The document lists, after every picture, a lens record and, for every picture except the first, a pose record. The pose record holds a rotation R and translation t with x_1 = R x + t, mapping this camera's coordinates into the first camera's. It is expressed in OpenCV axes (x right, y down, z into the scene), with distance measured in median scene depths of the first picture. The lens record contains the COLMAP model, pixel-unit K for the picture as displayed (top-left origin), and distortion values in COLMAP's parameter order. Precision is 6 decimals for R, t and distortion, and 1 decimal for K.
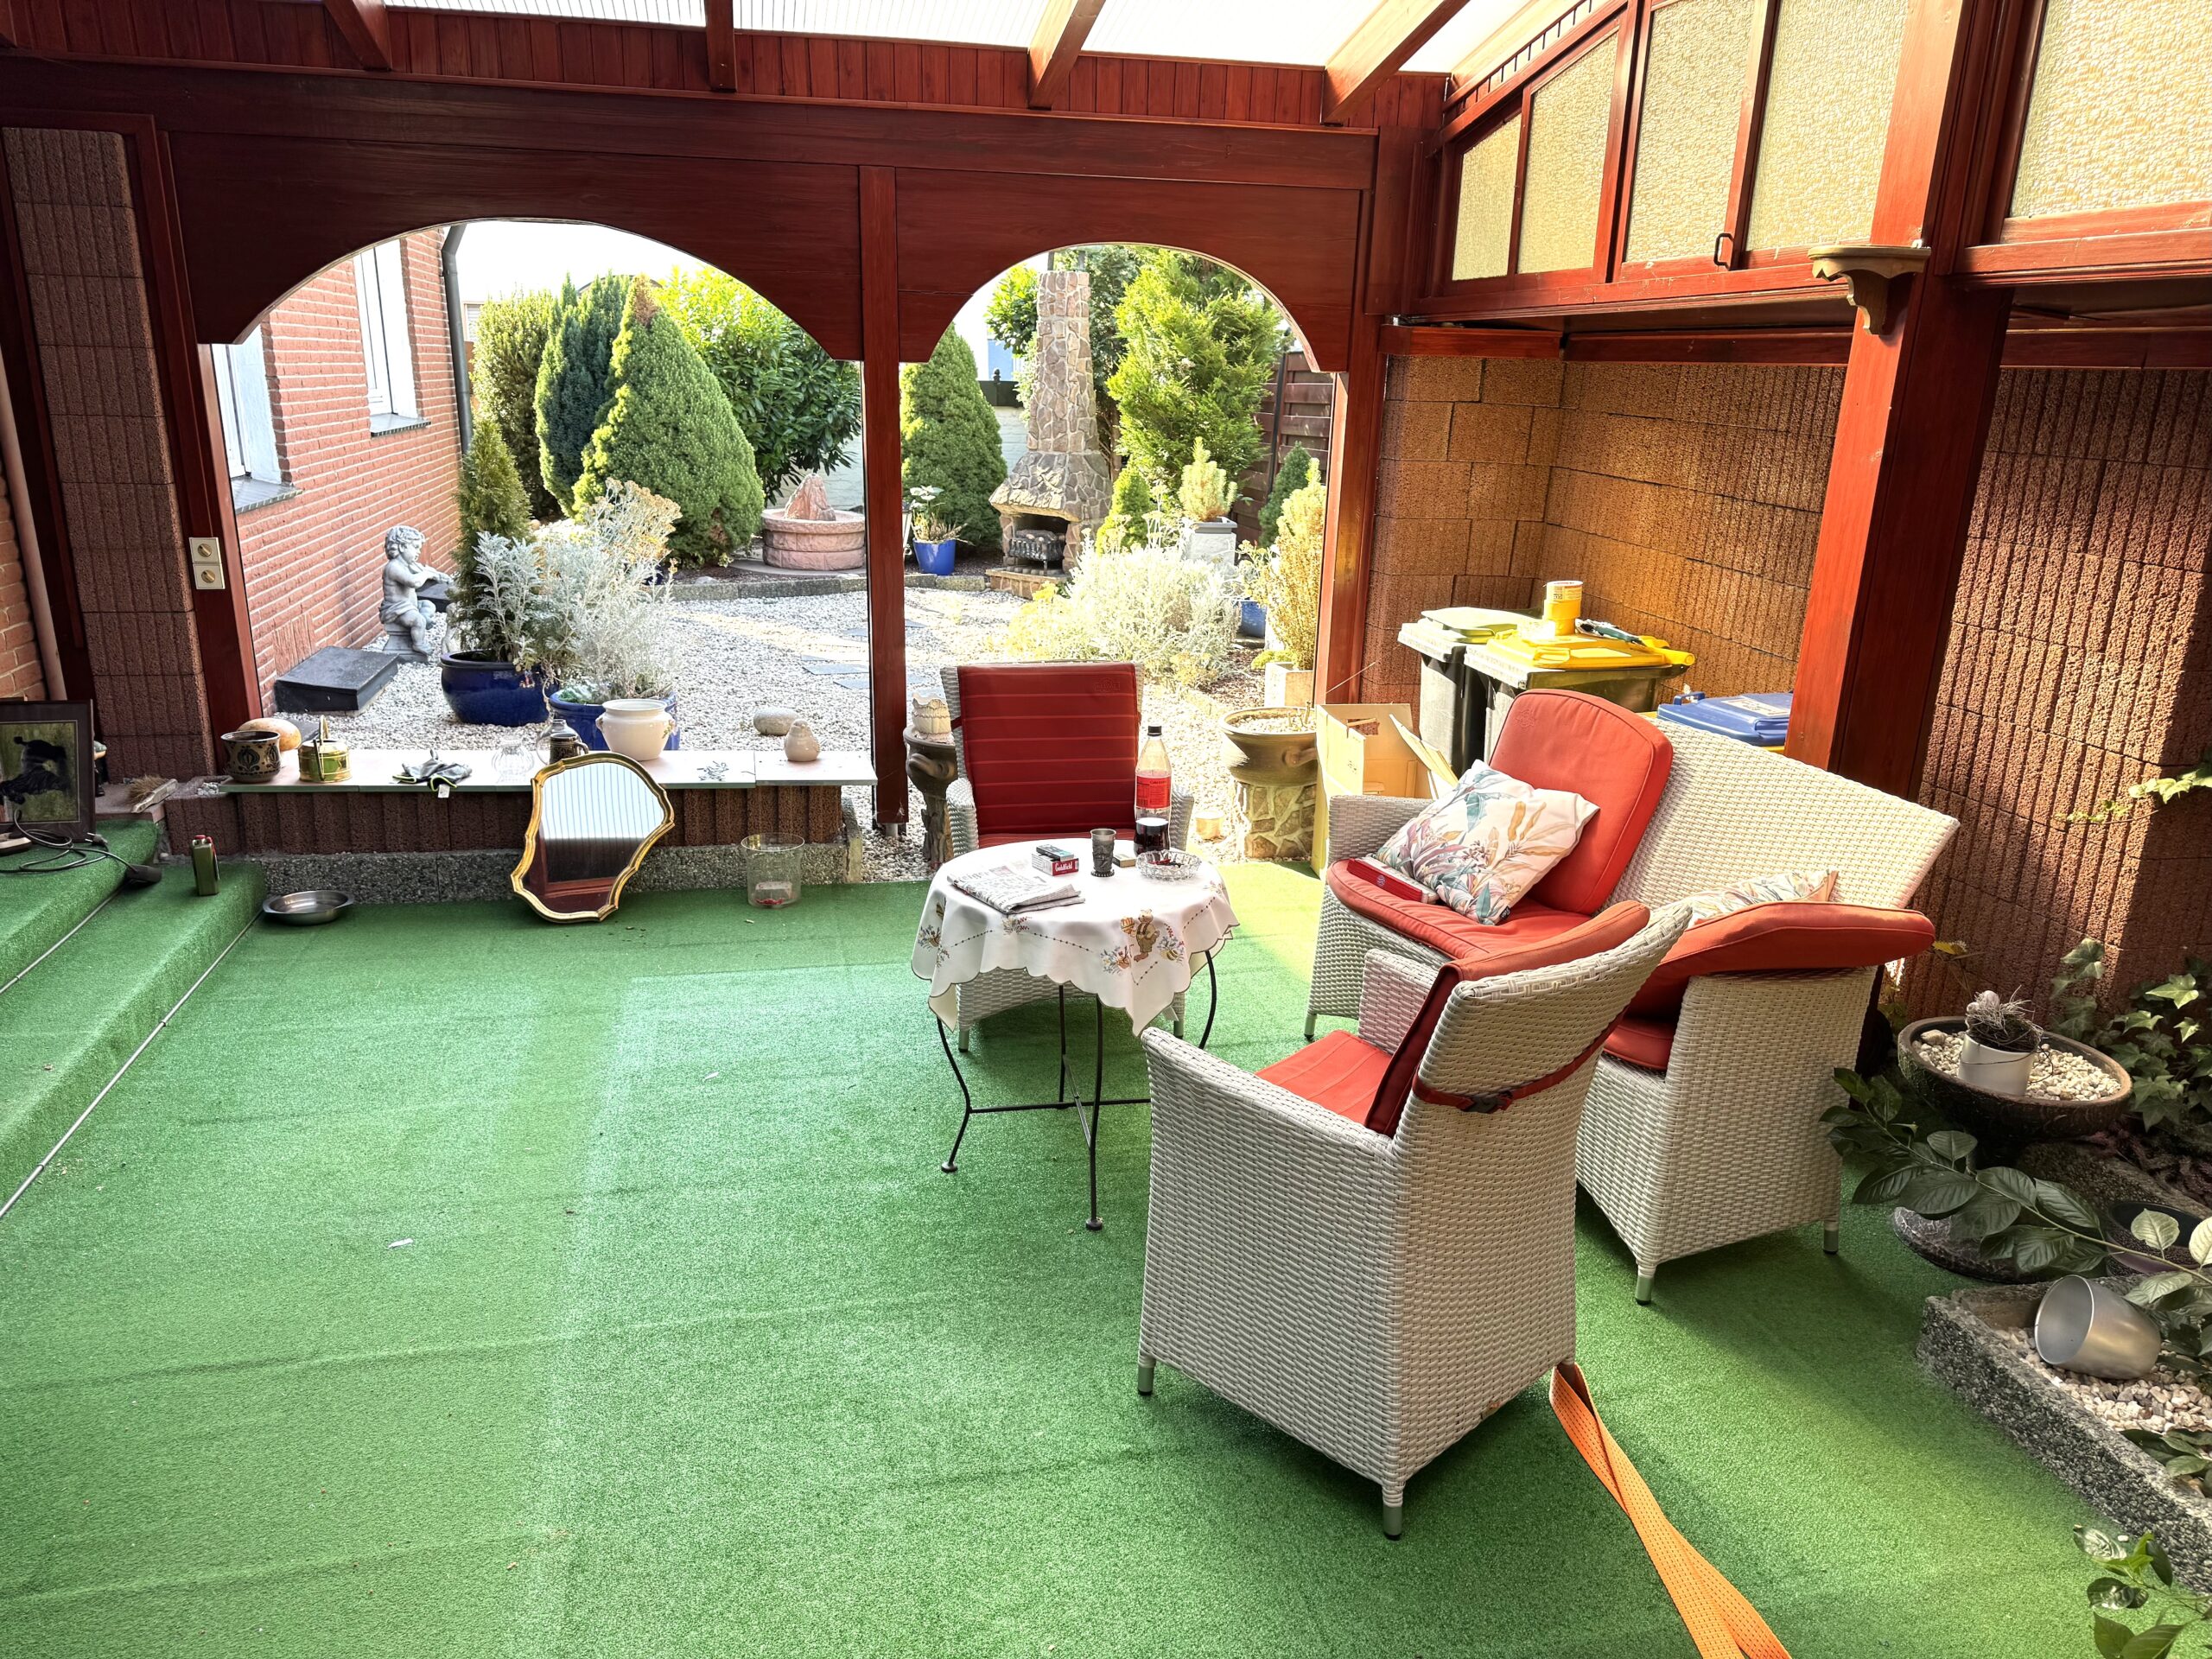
lens RADIAL K [[1549.8, 0, 1109.5], [0, 1549.8, 840.7], [0, 0, 1]] dist [-0.003437, -0.003636]
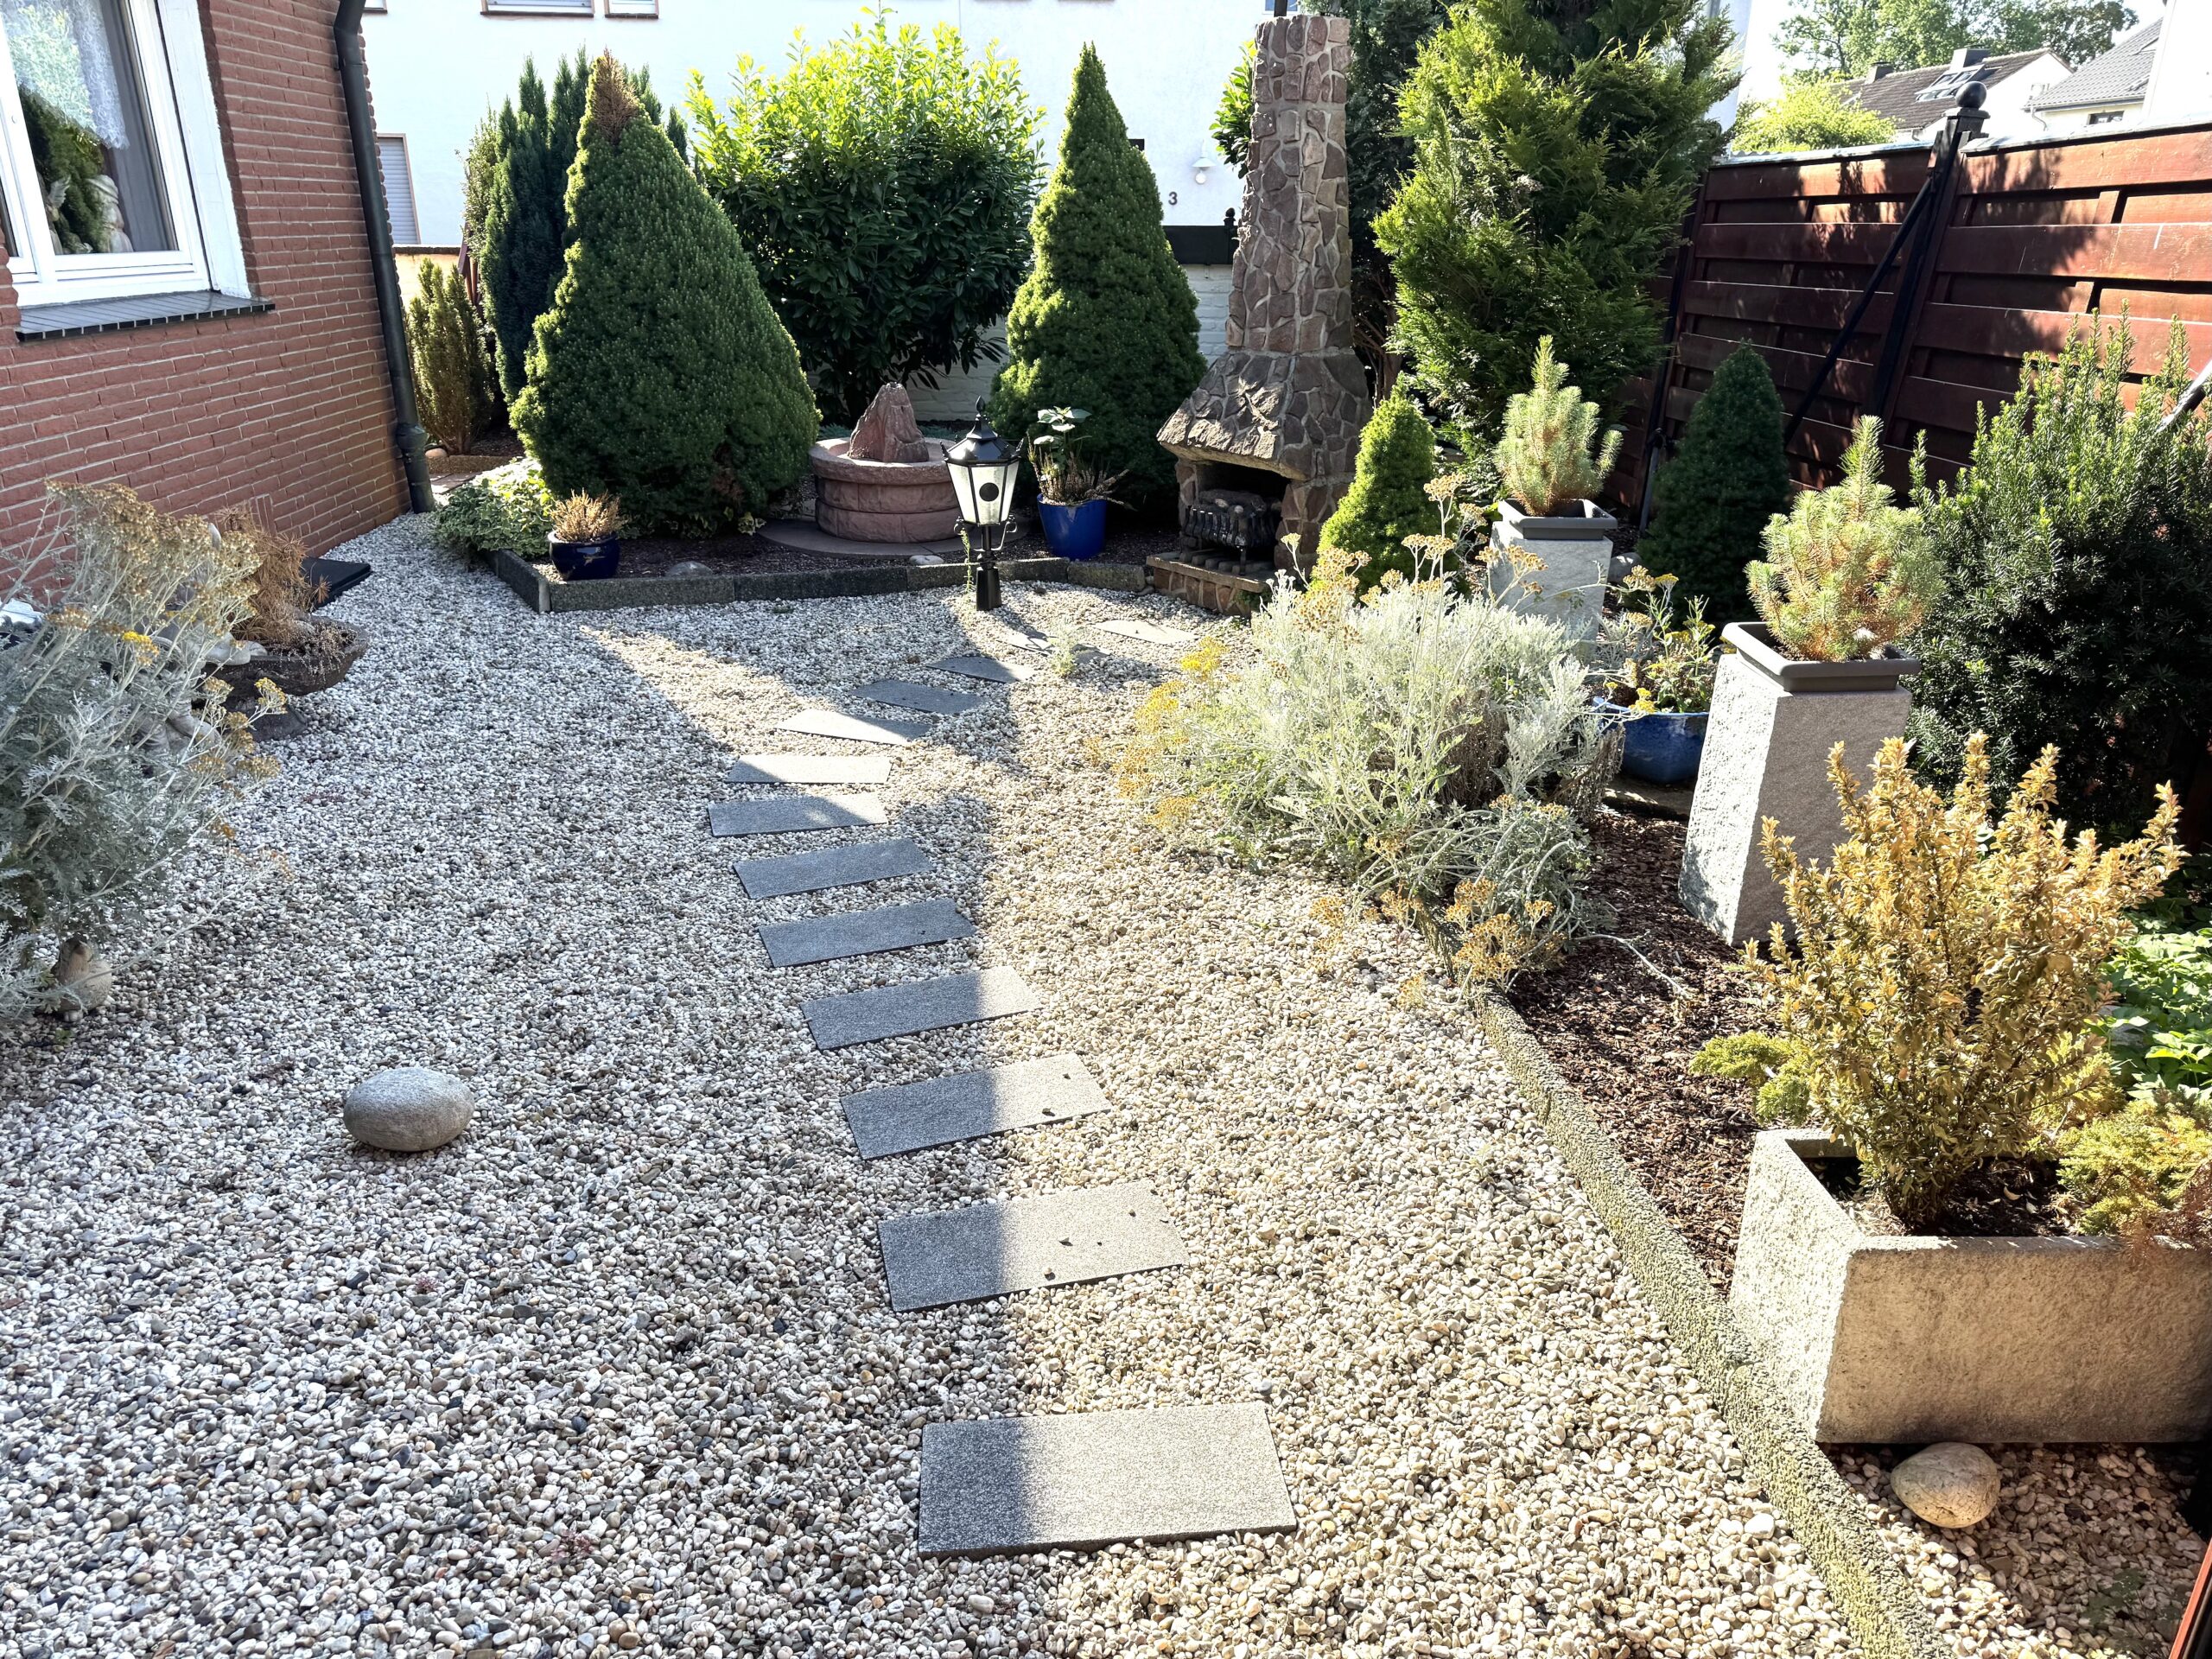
lens RADIAL K [[1549.8, 0, 1091.8], [0, 1549.8, 827.4], [0, 0, 1]] dist [-0.003437, -0.003636]
pose [[0.979950, 0.058268, -0.190530, 0.017730], [-0.043507, 0.995783, 0.080763, -0.123222], [0.194433, -0.070854, 0.978353, 0.430662]]
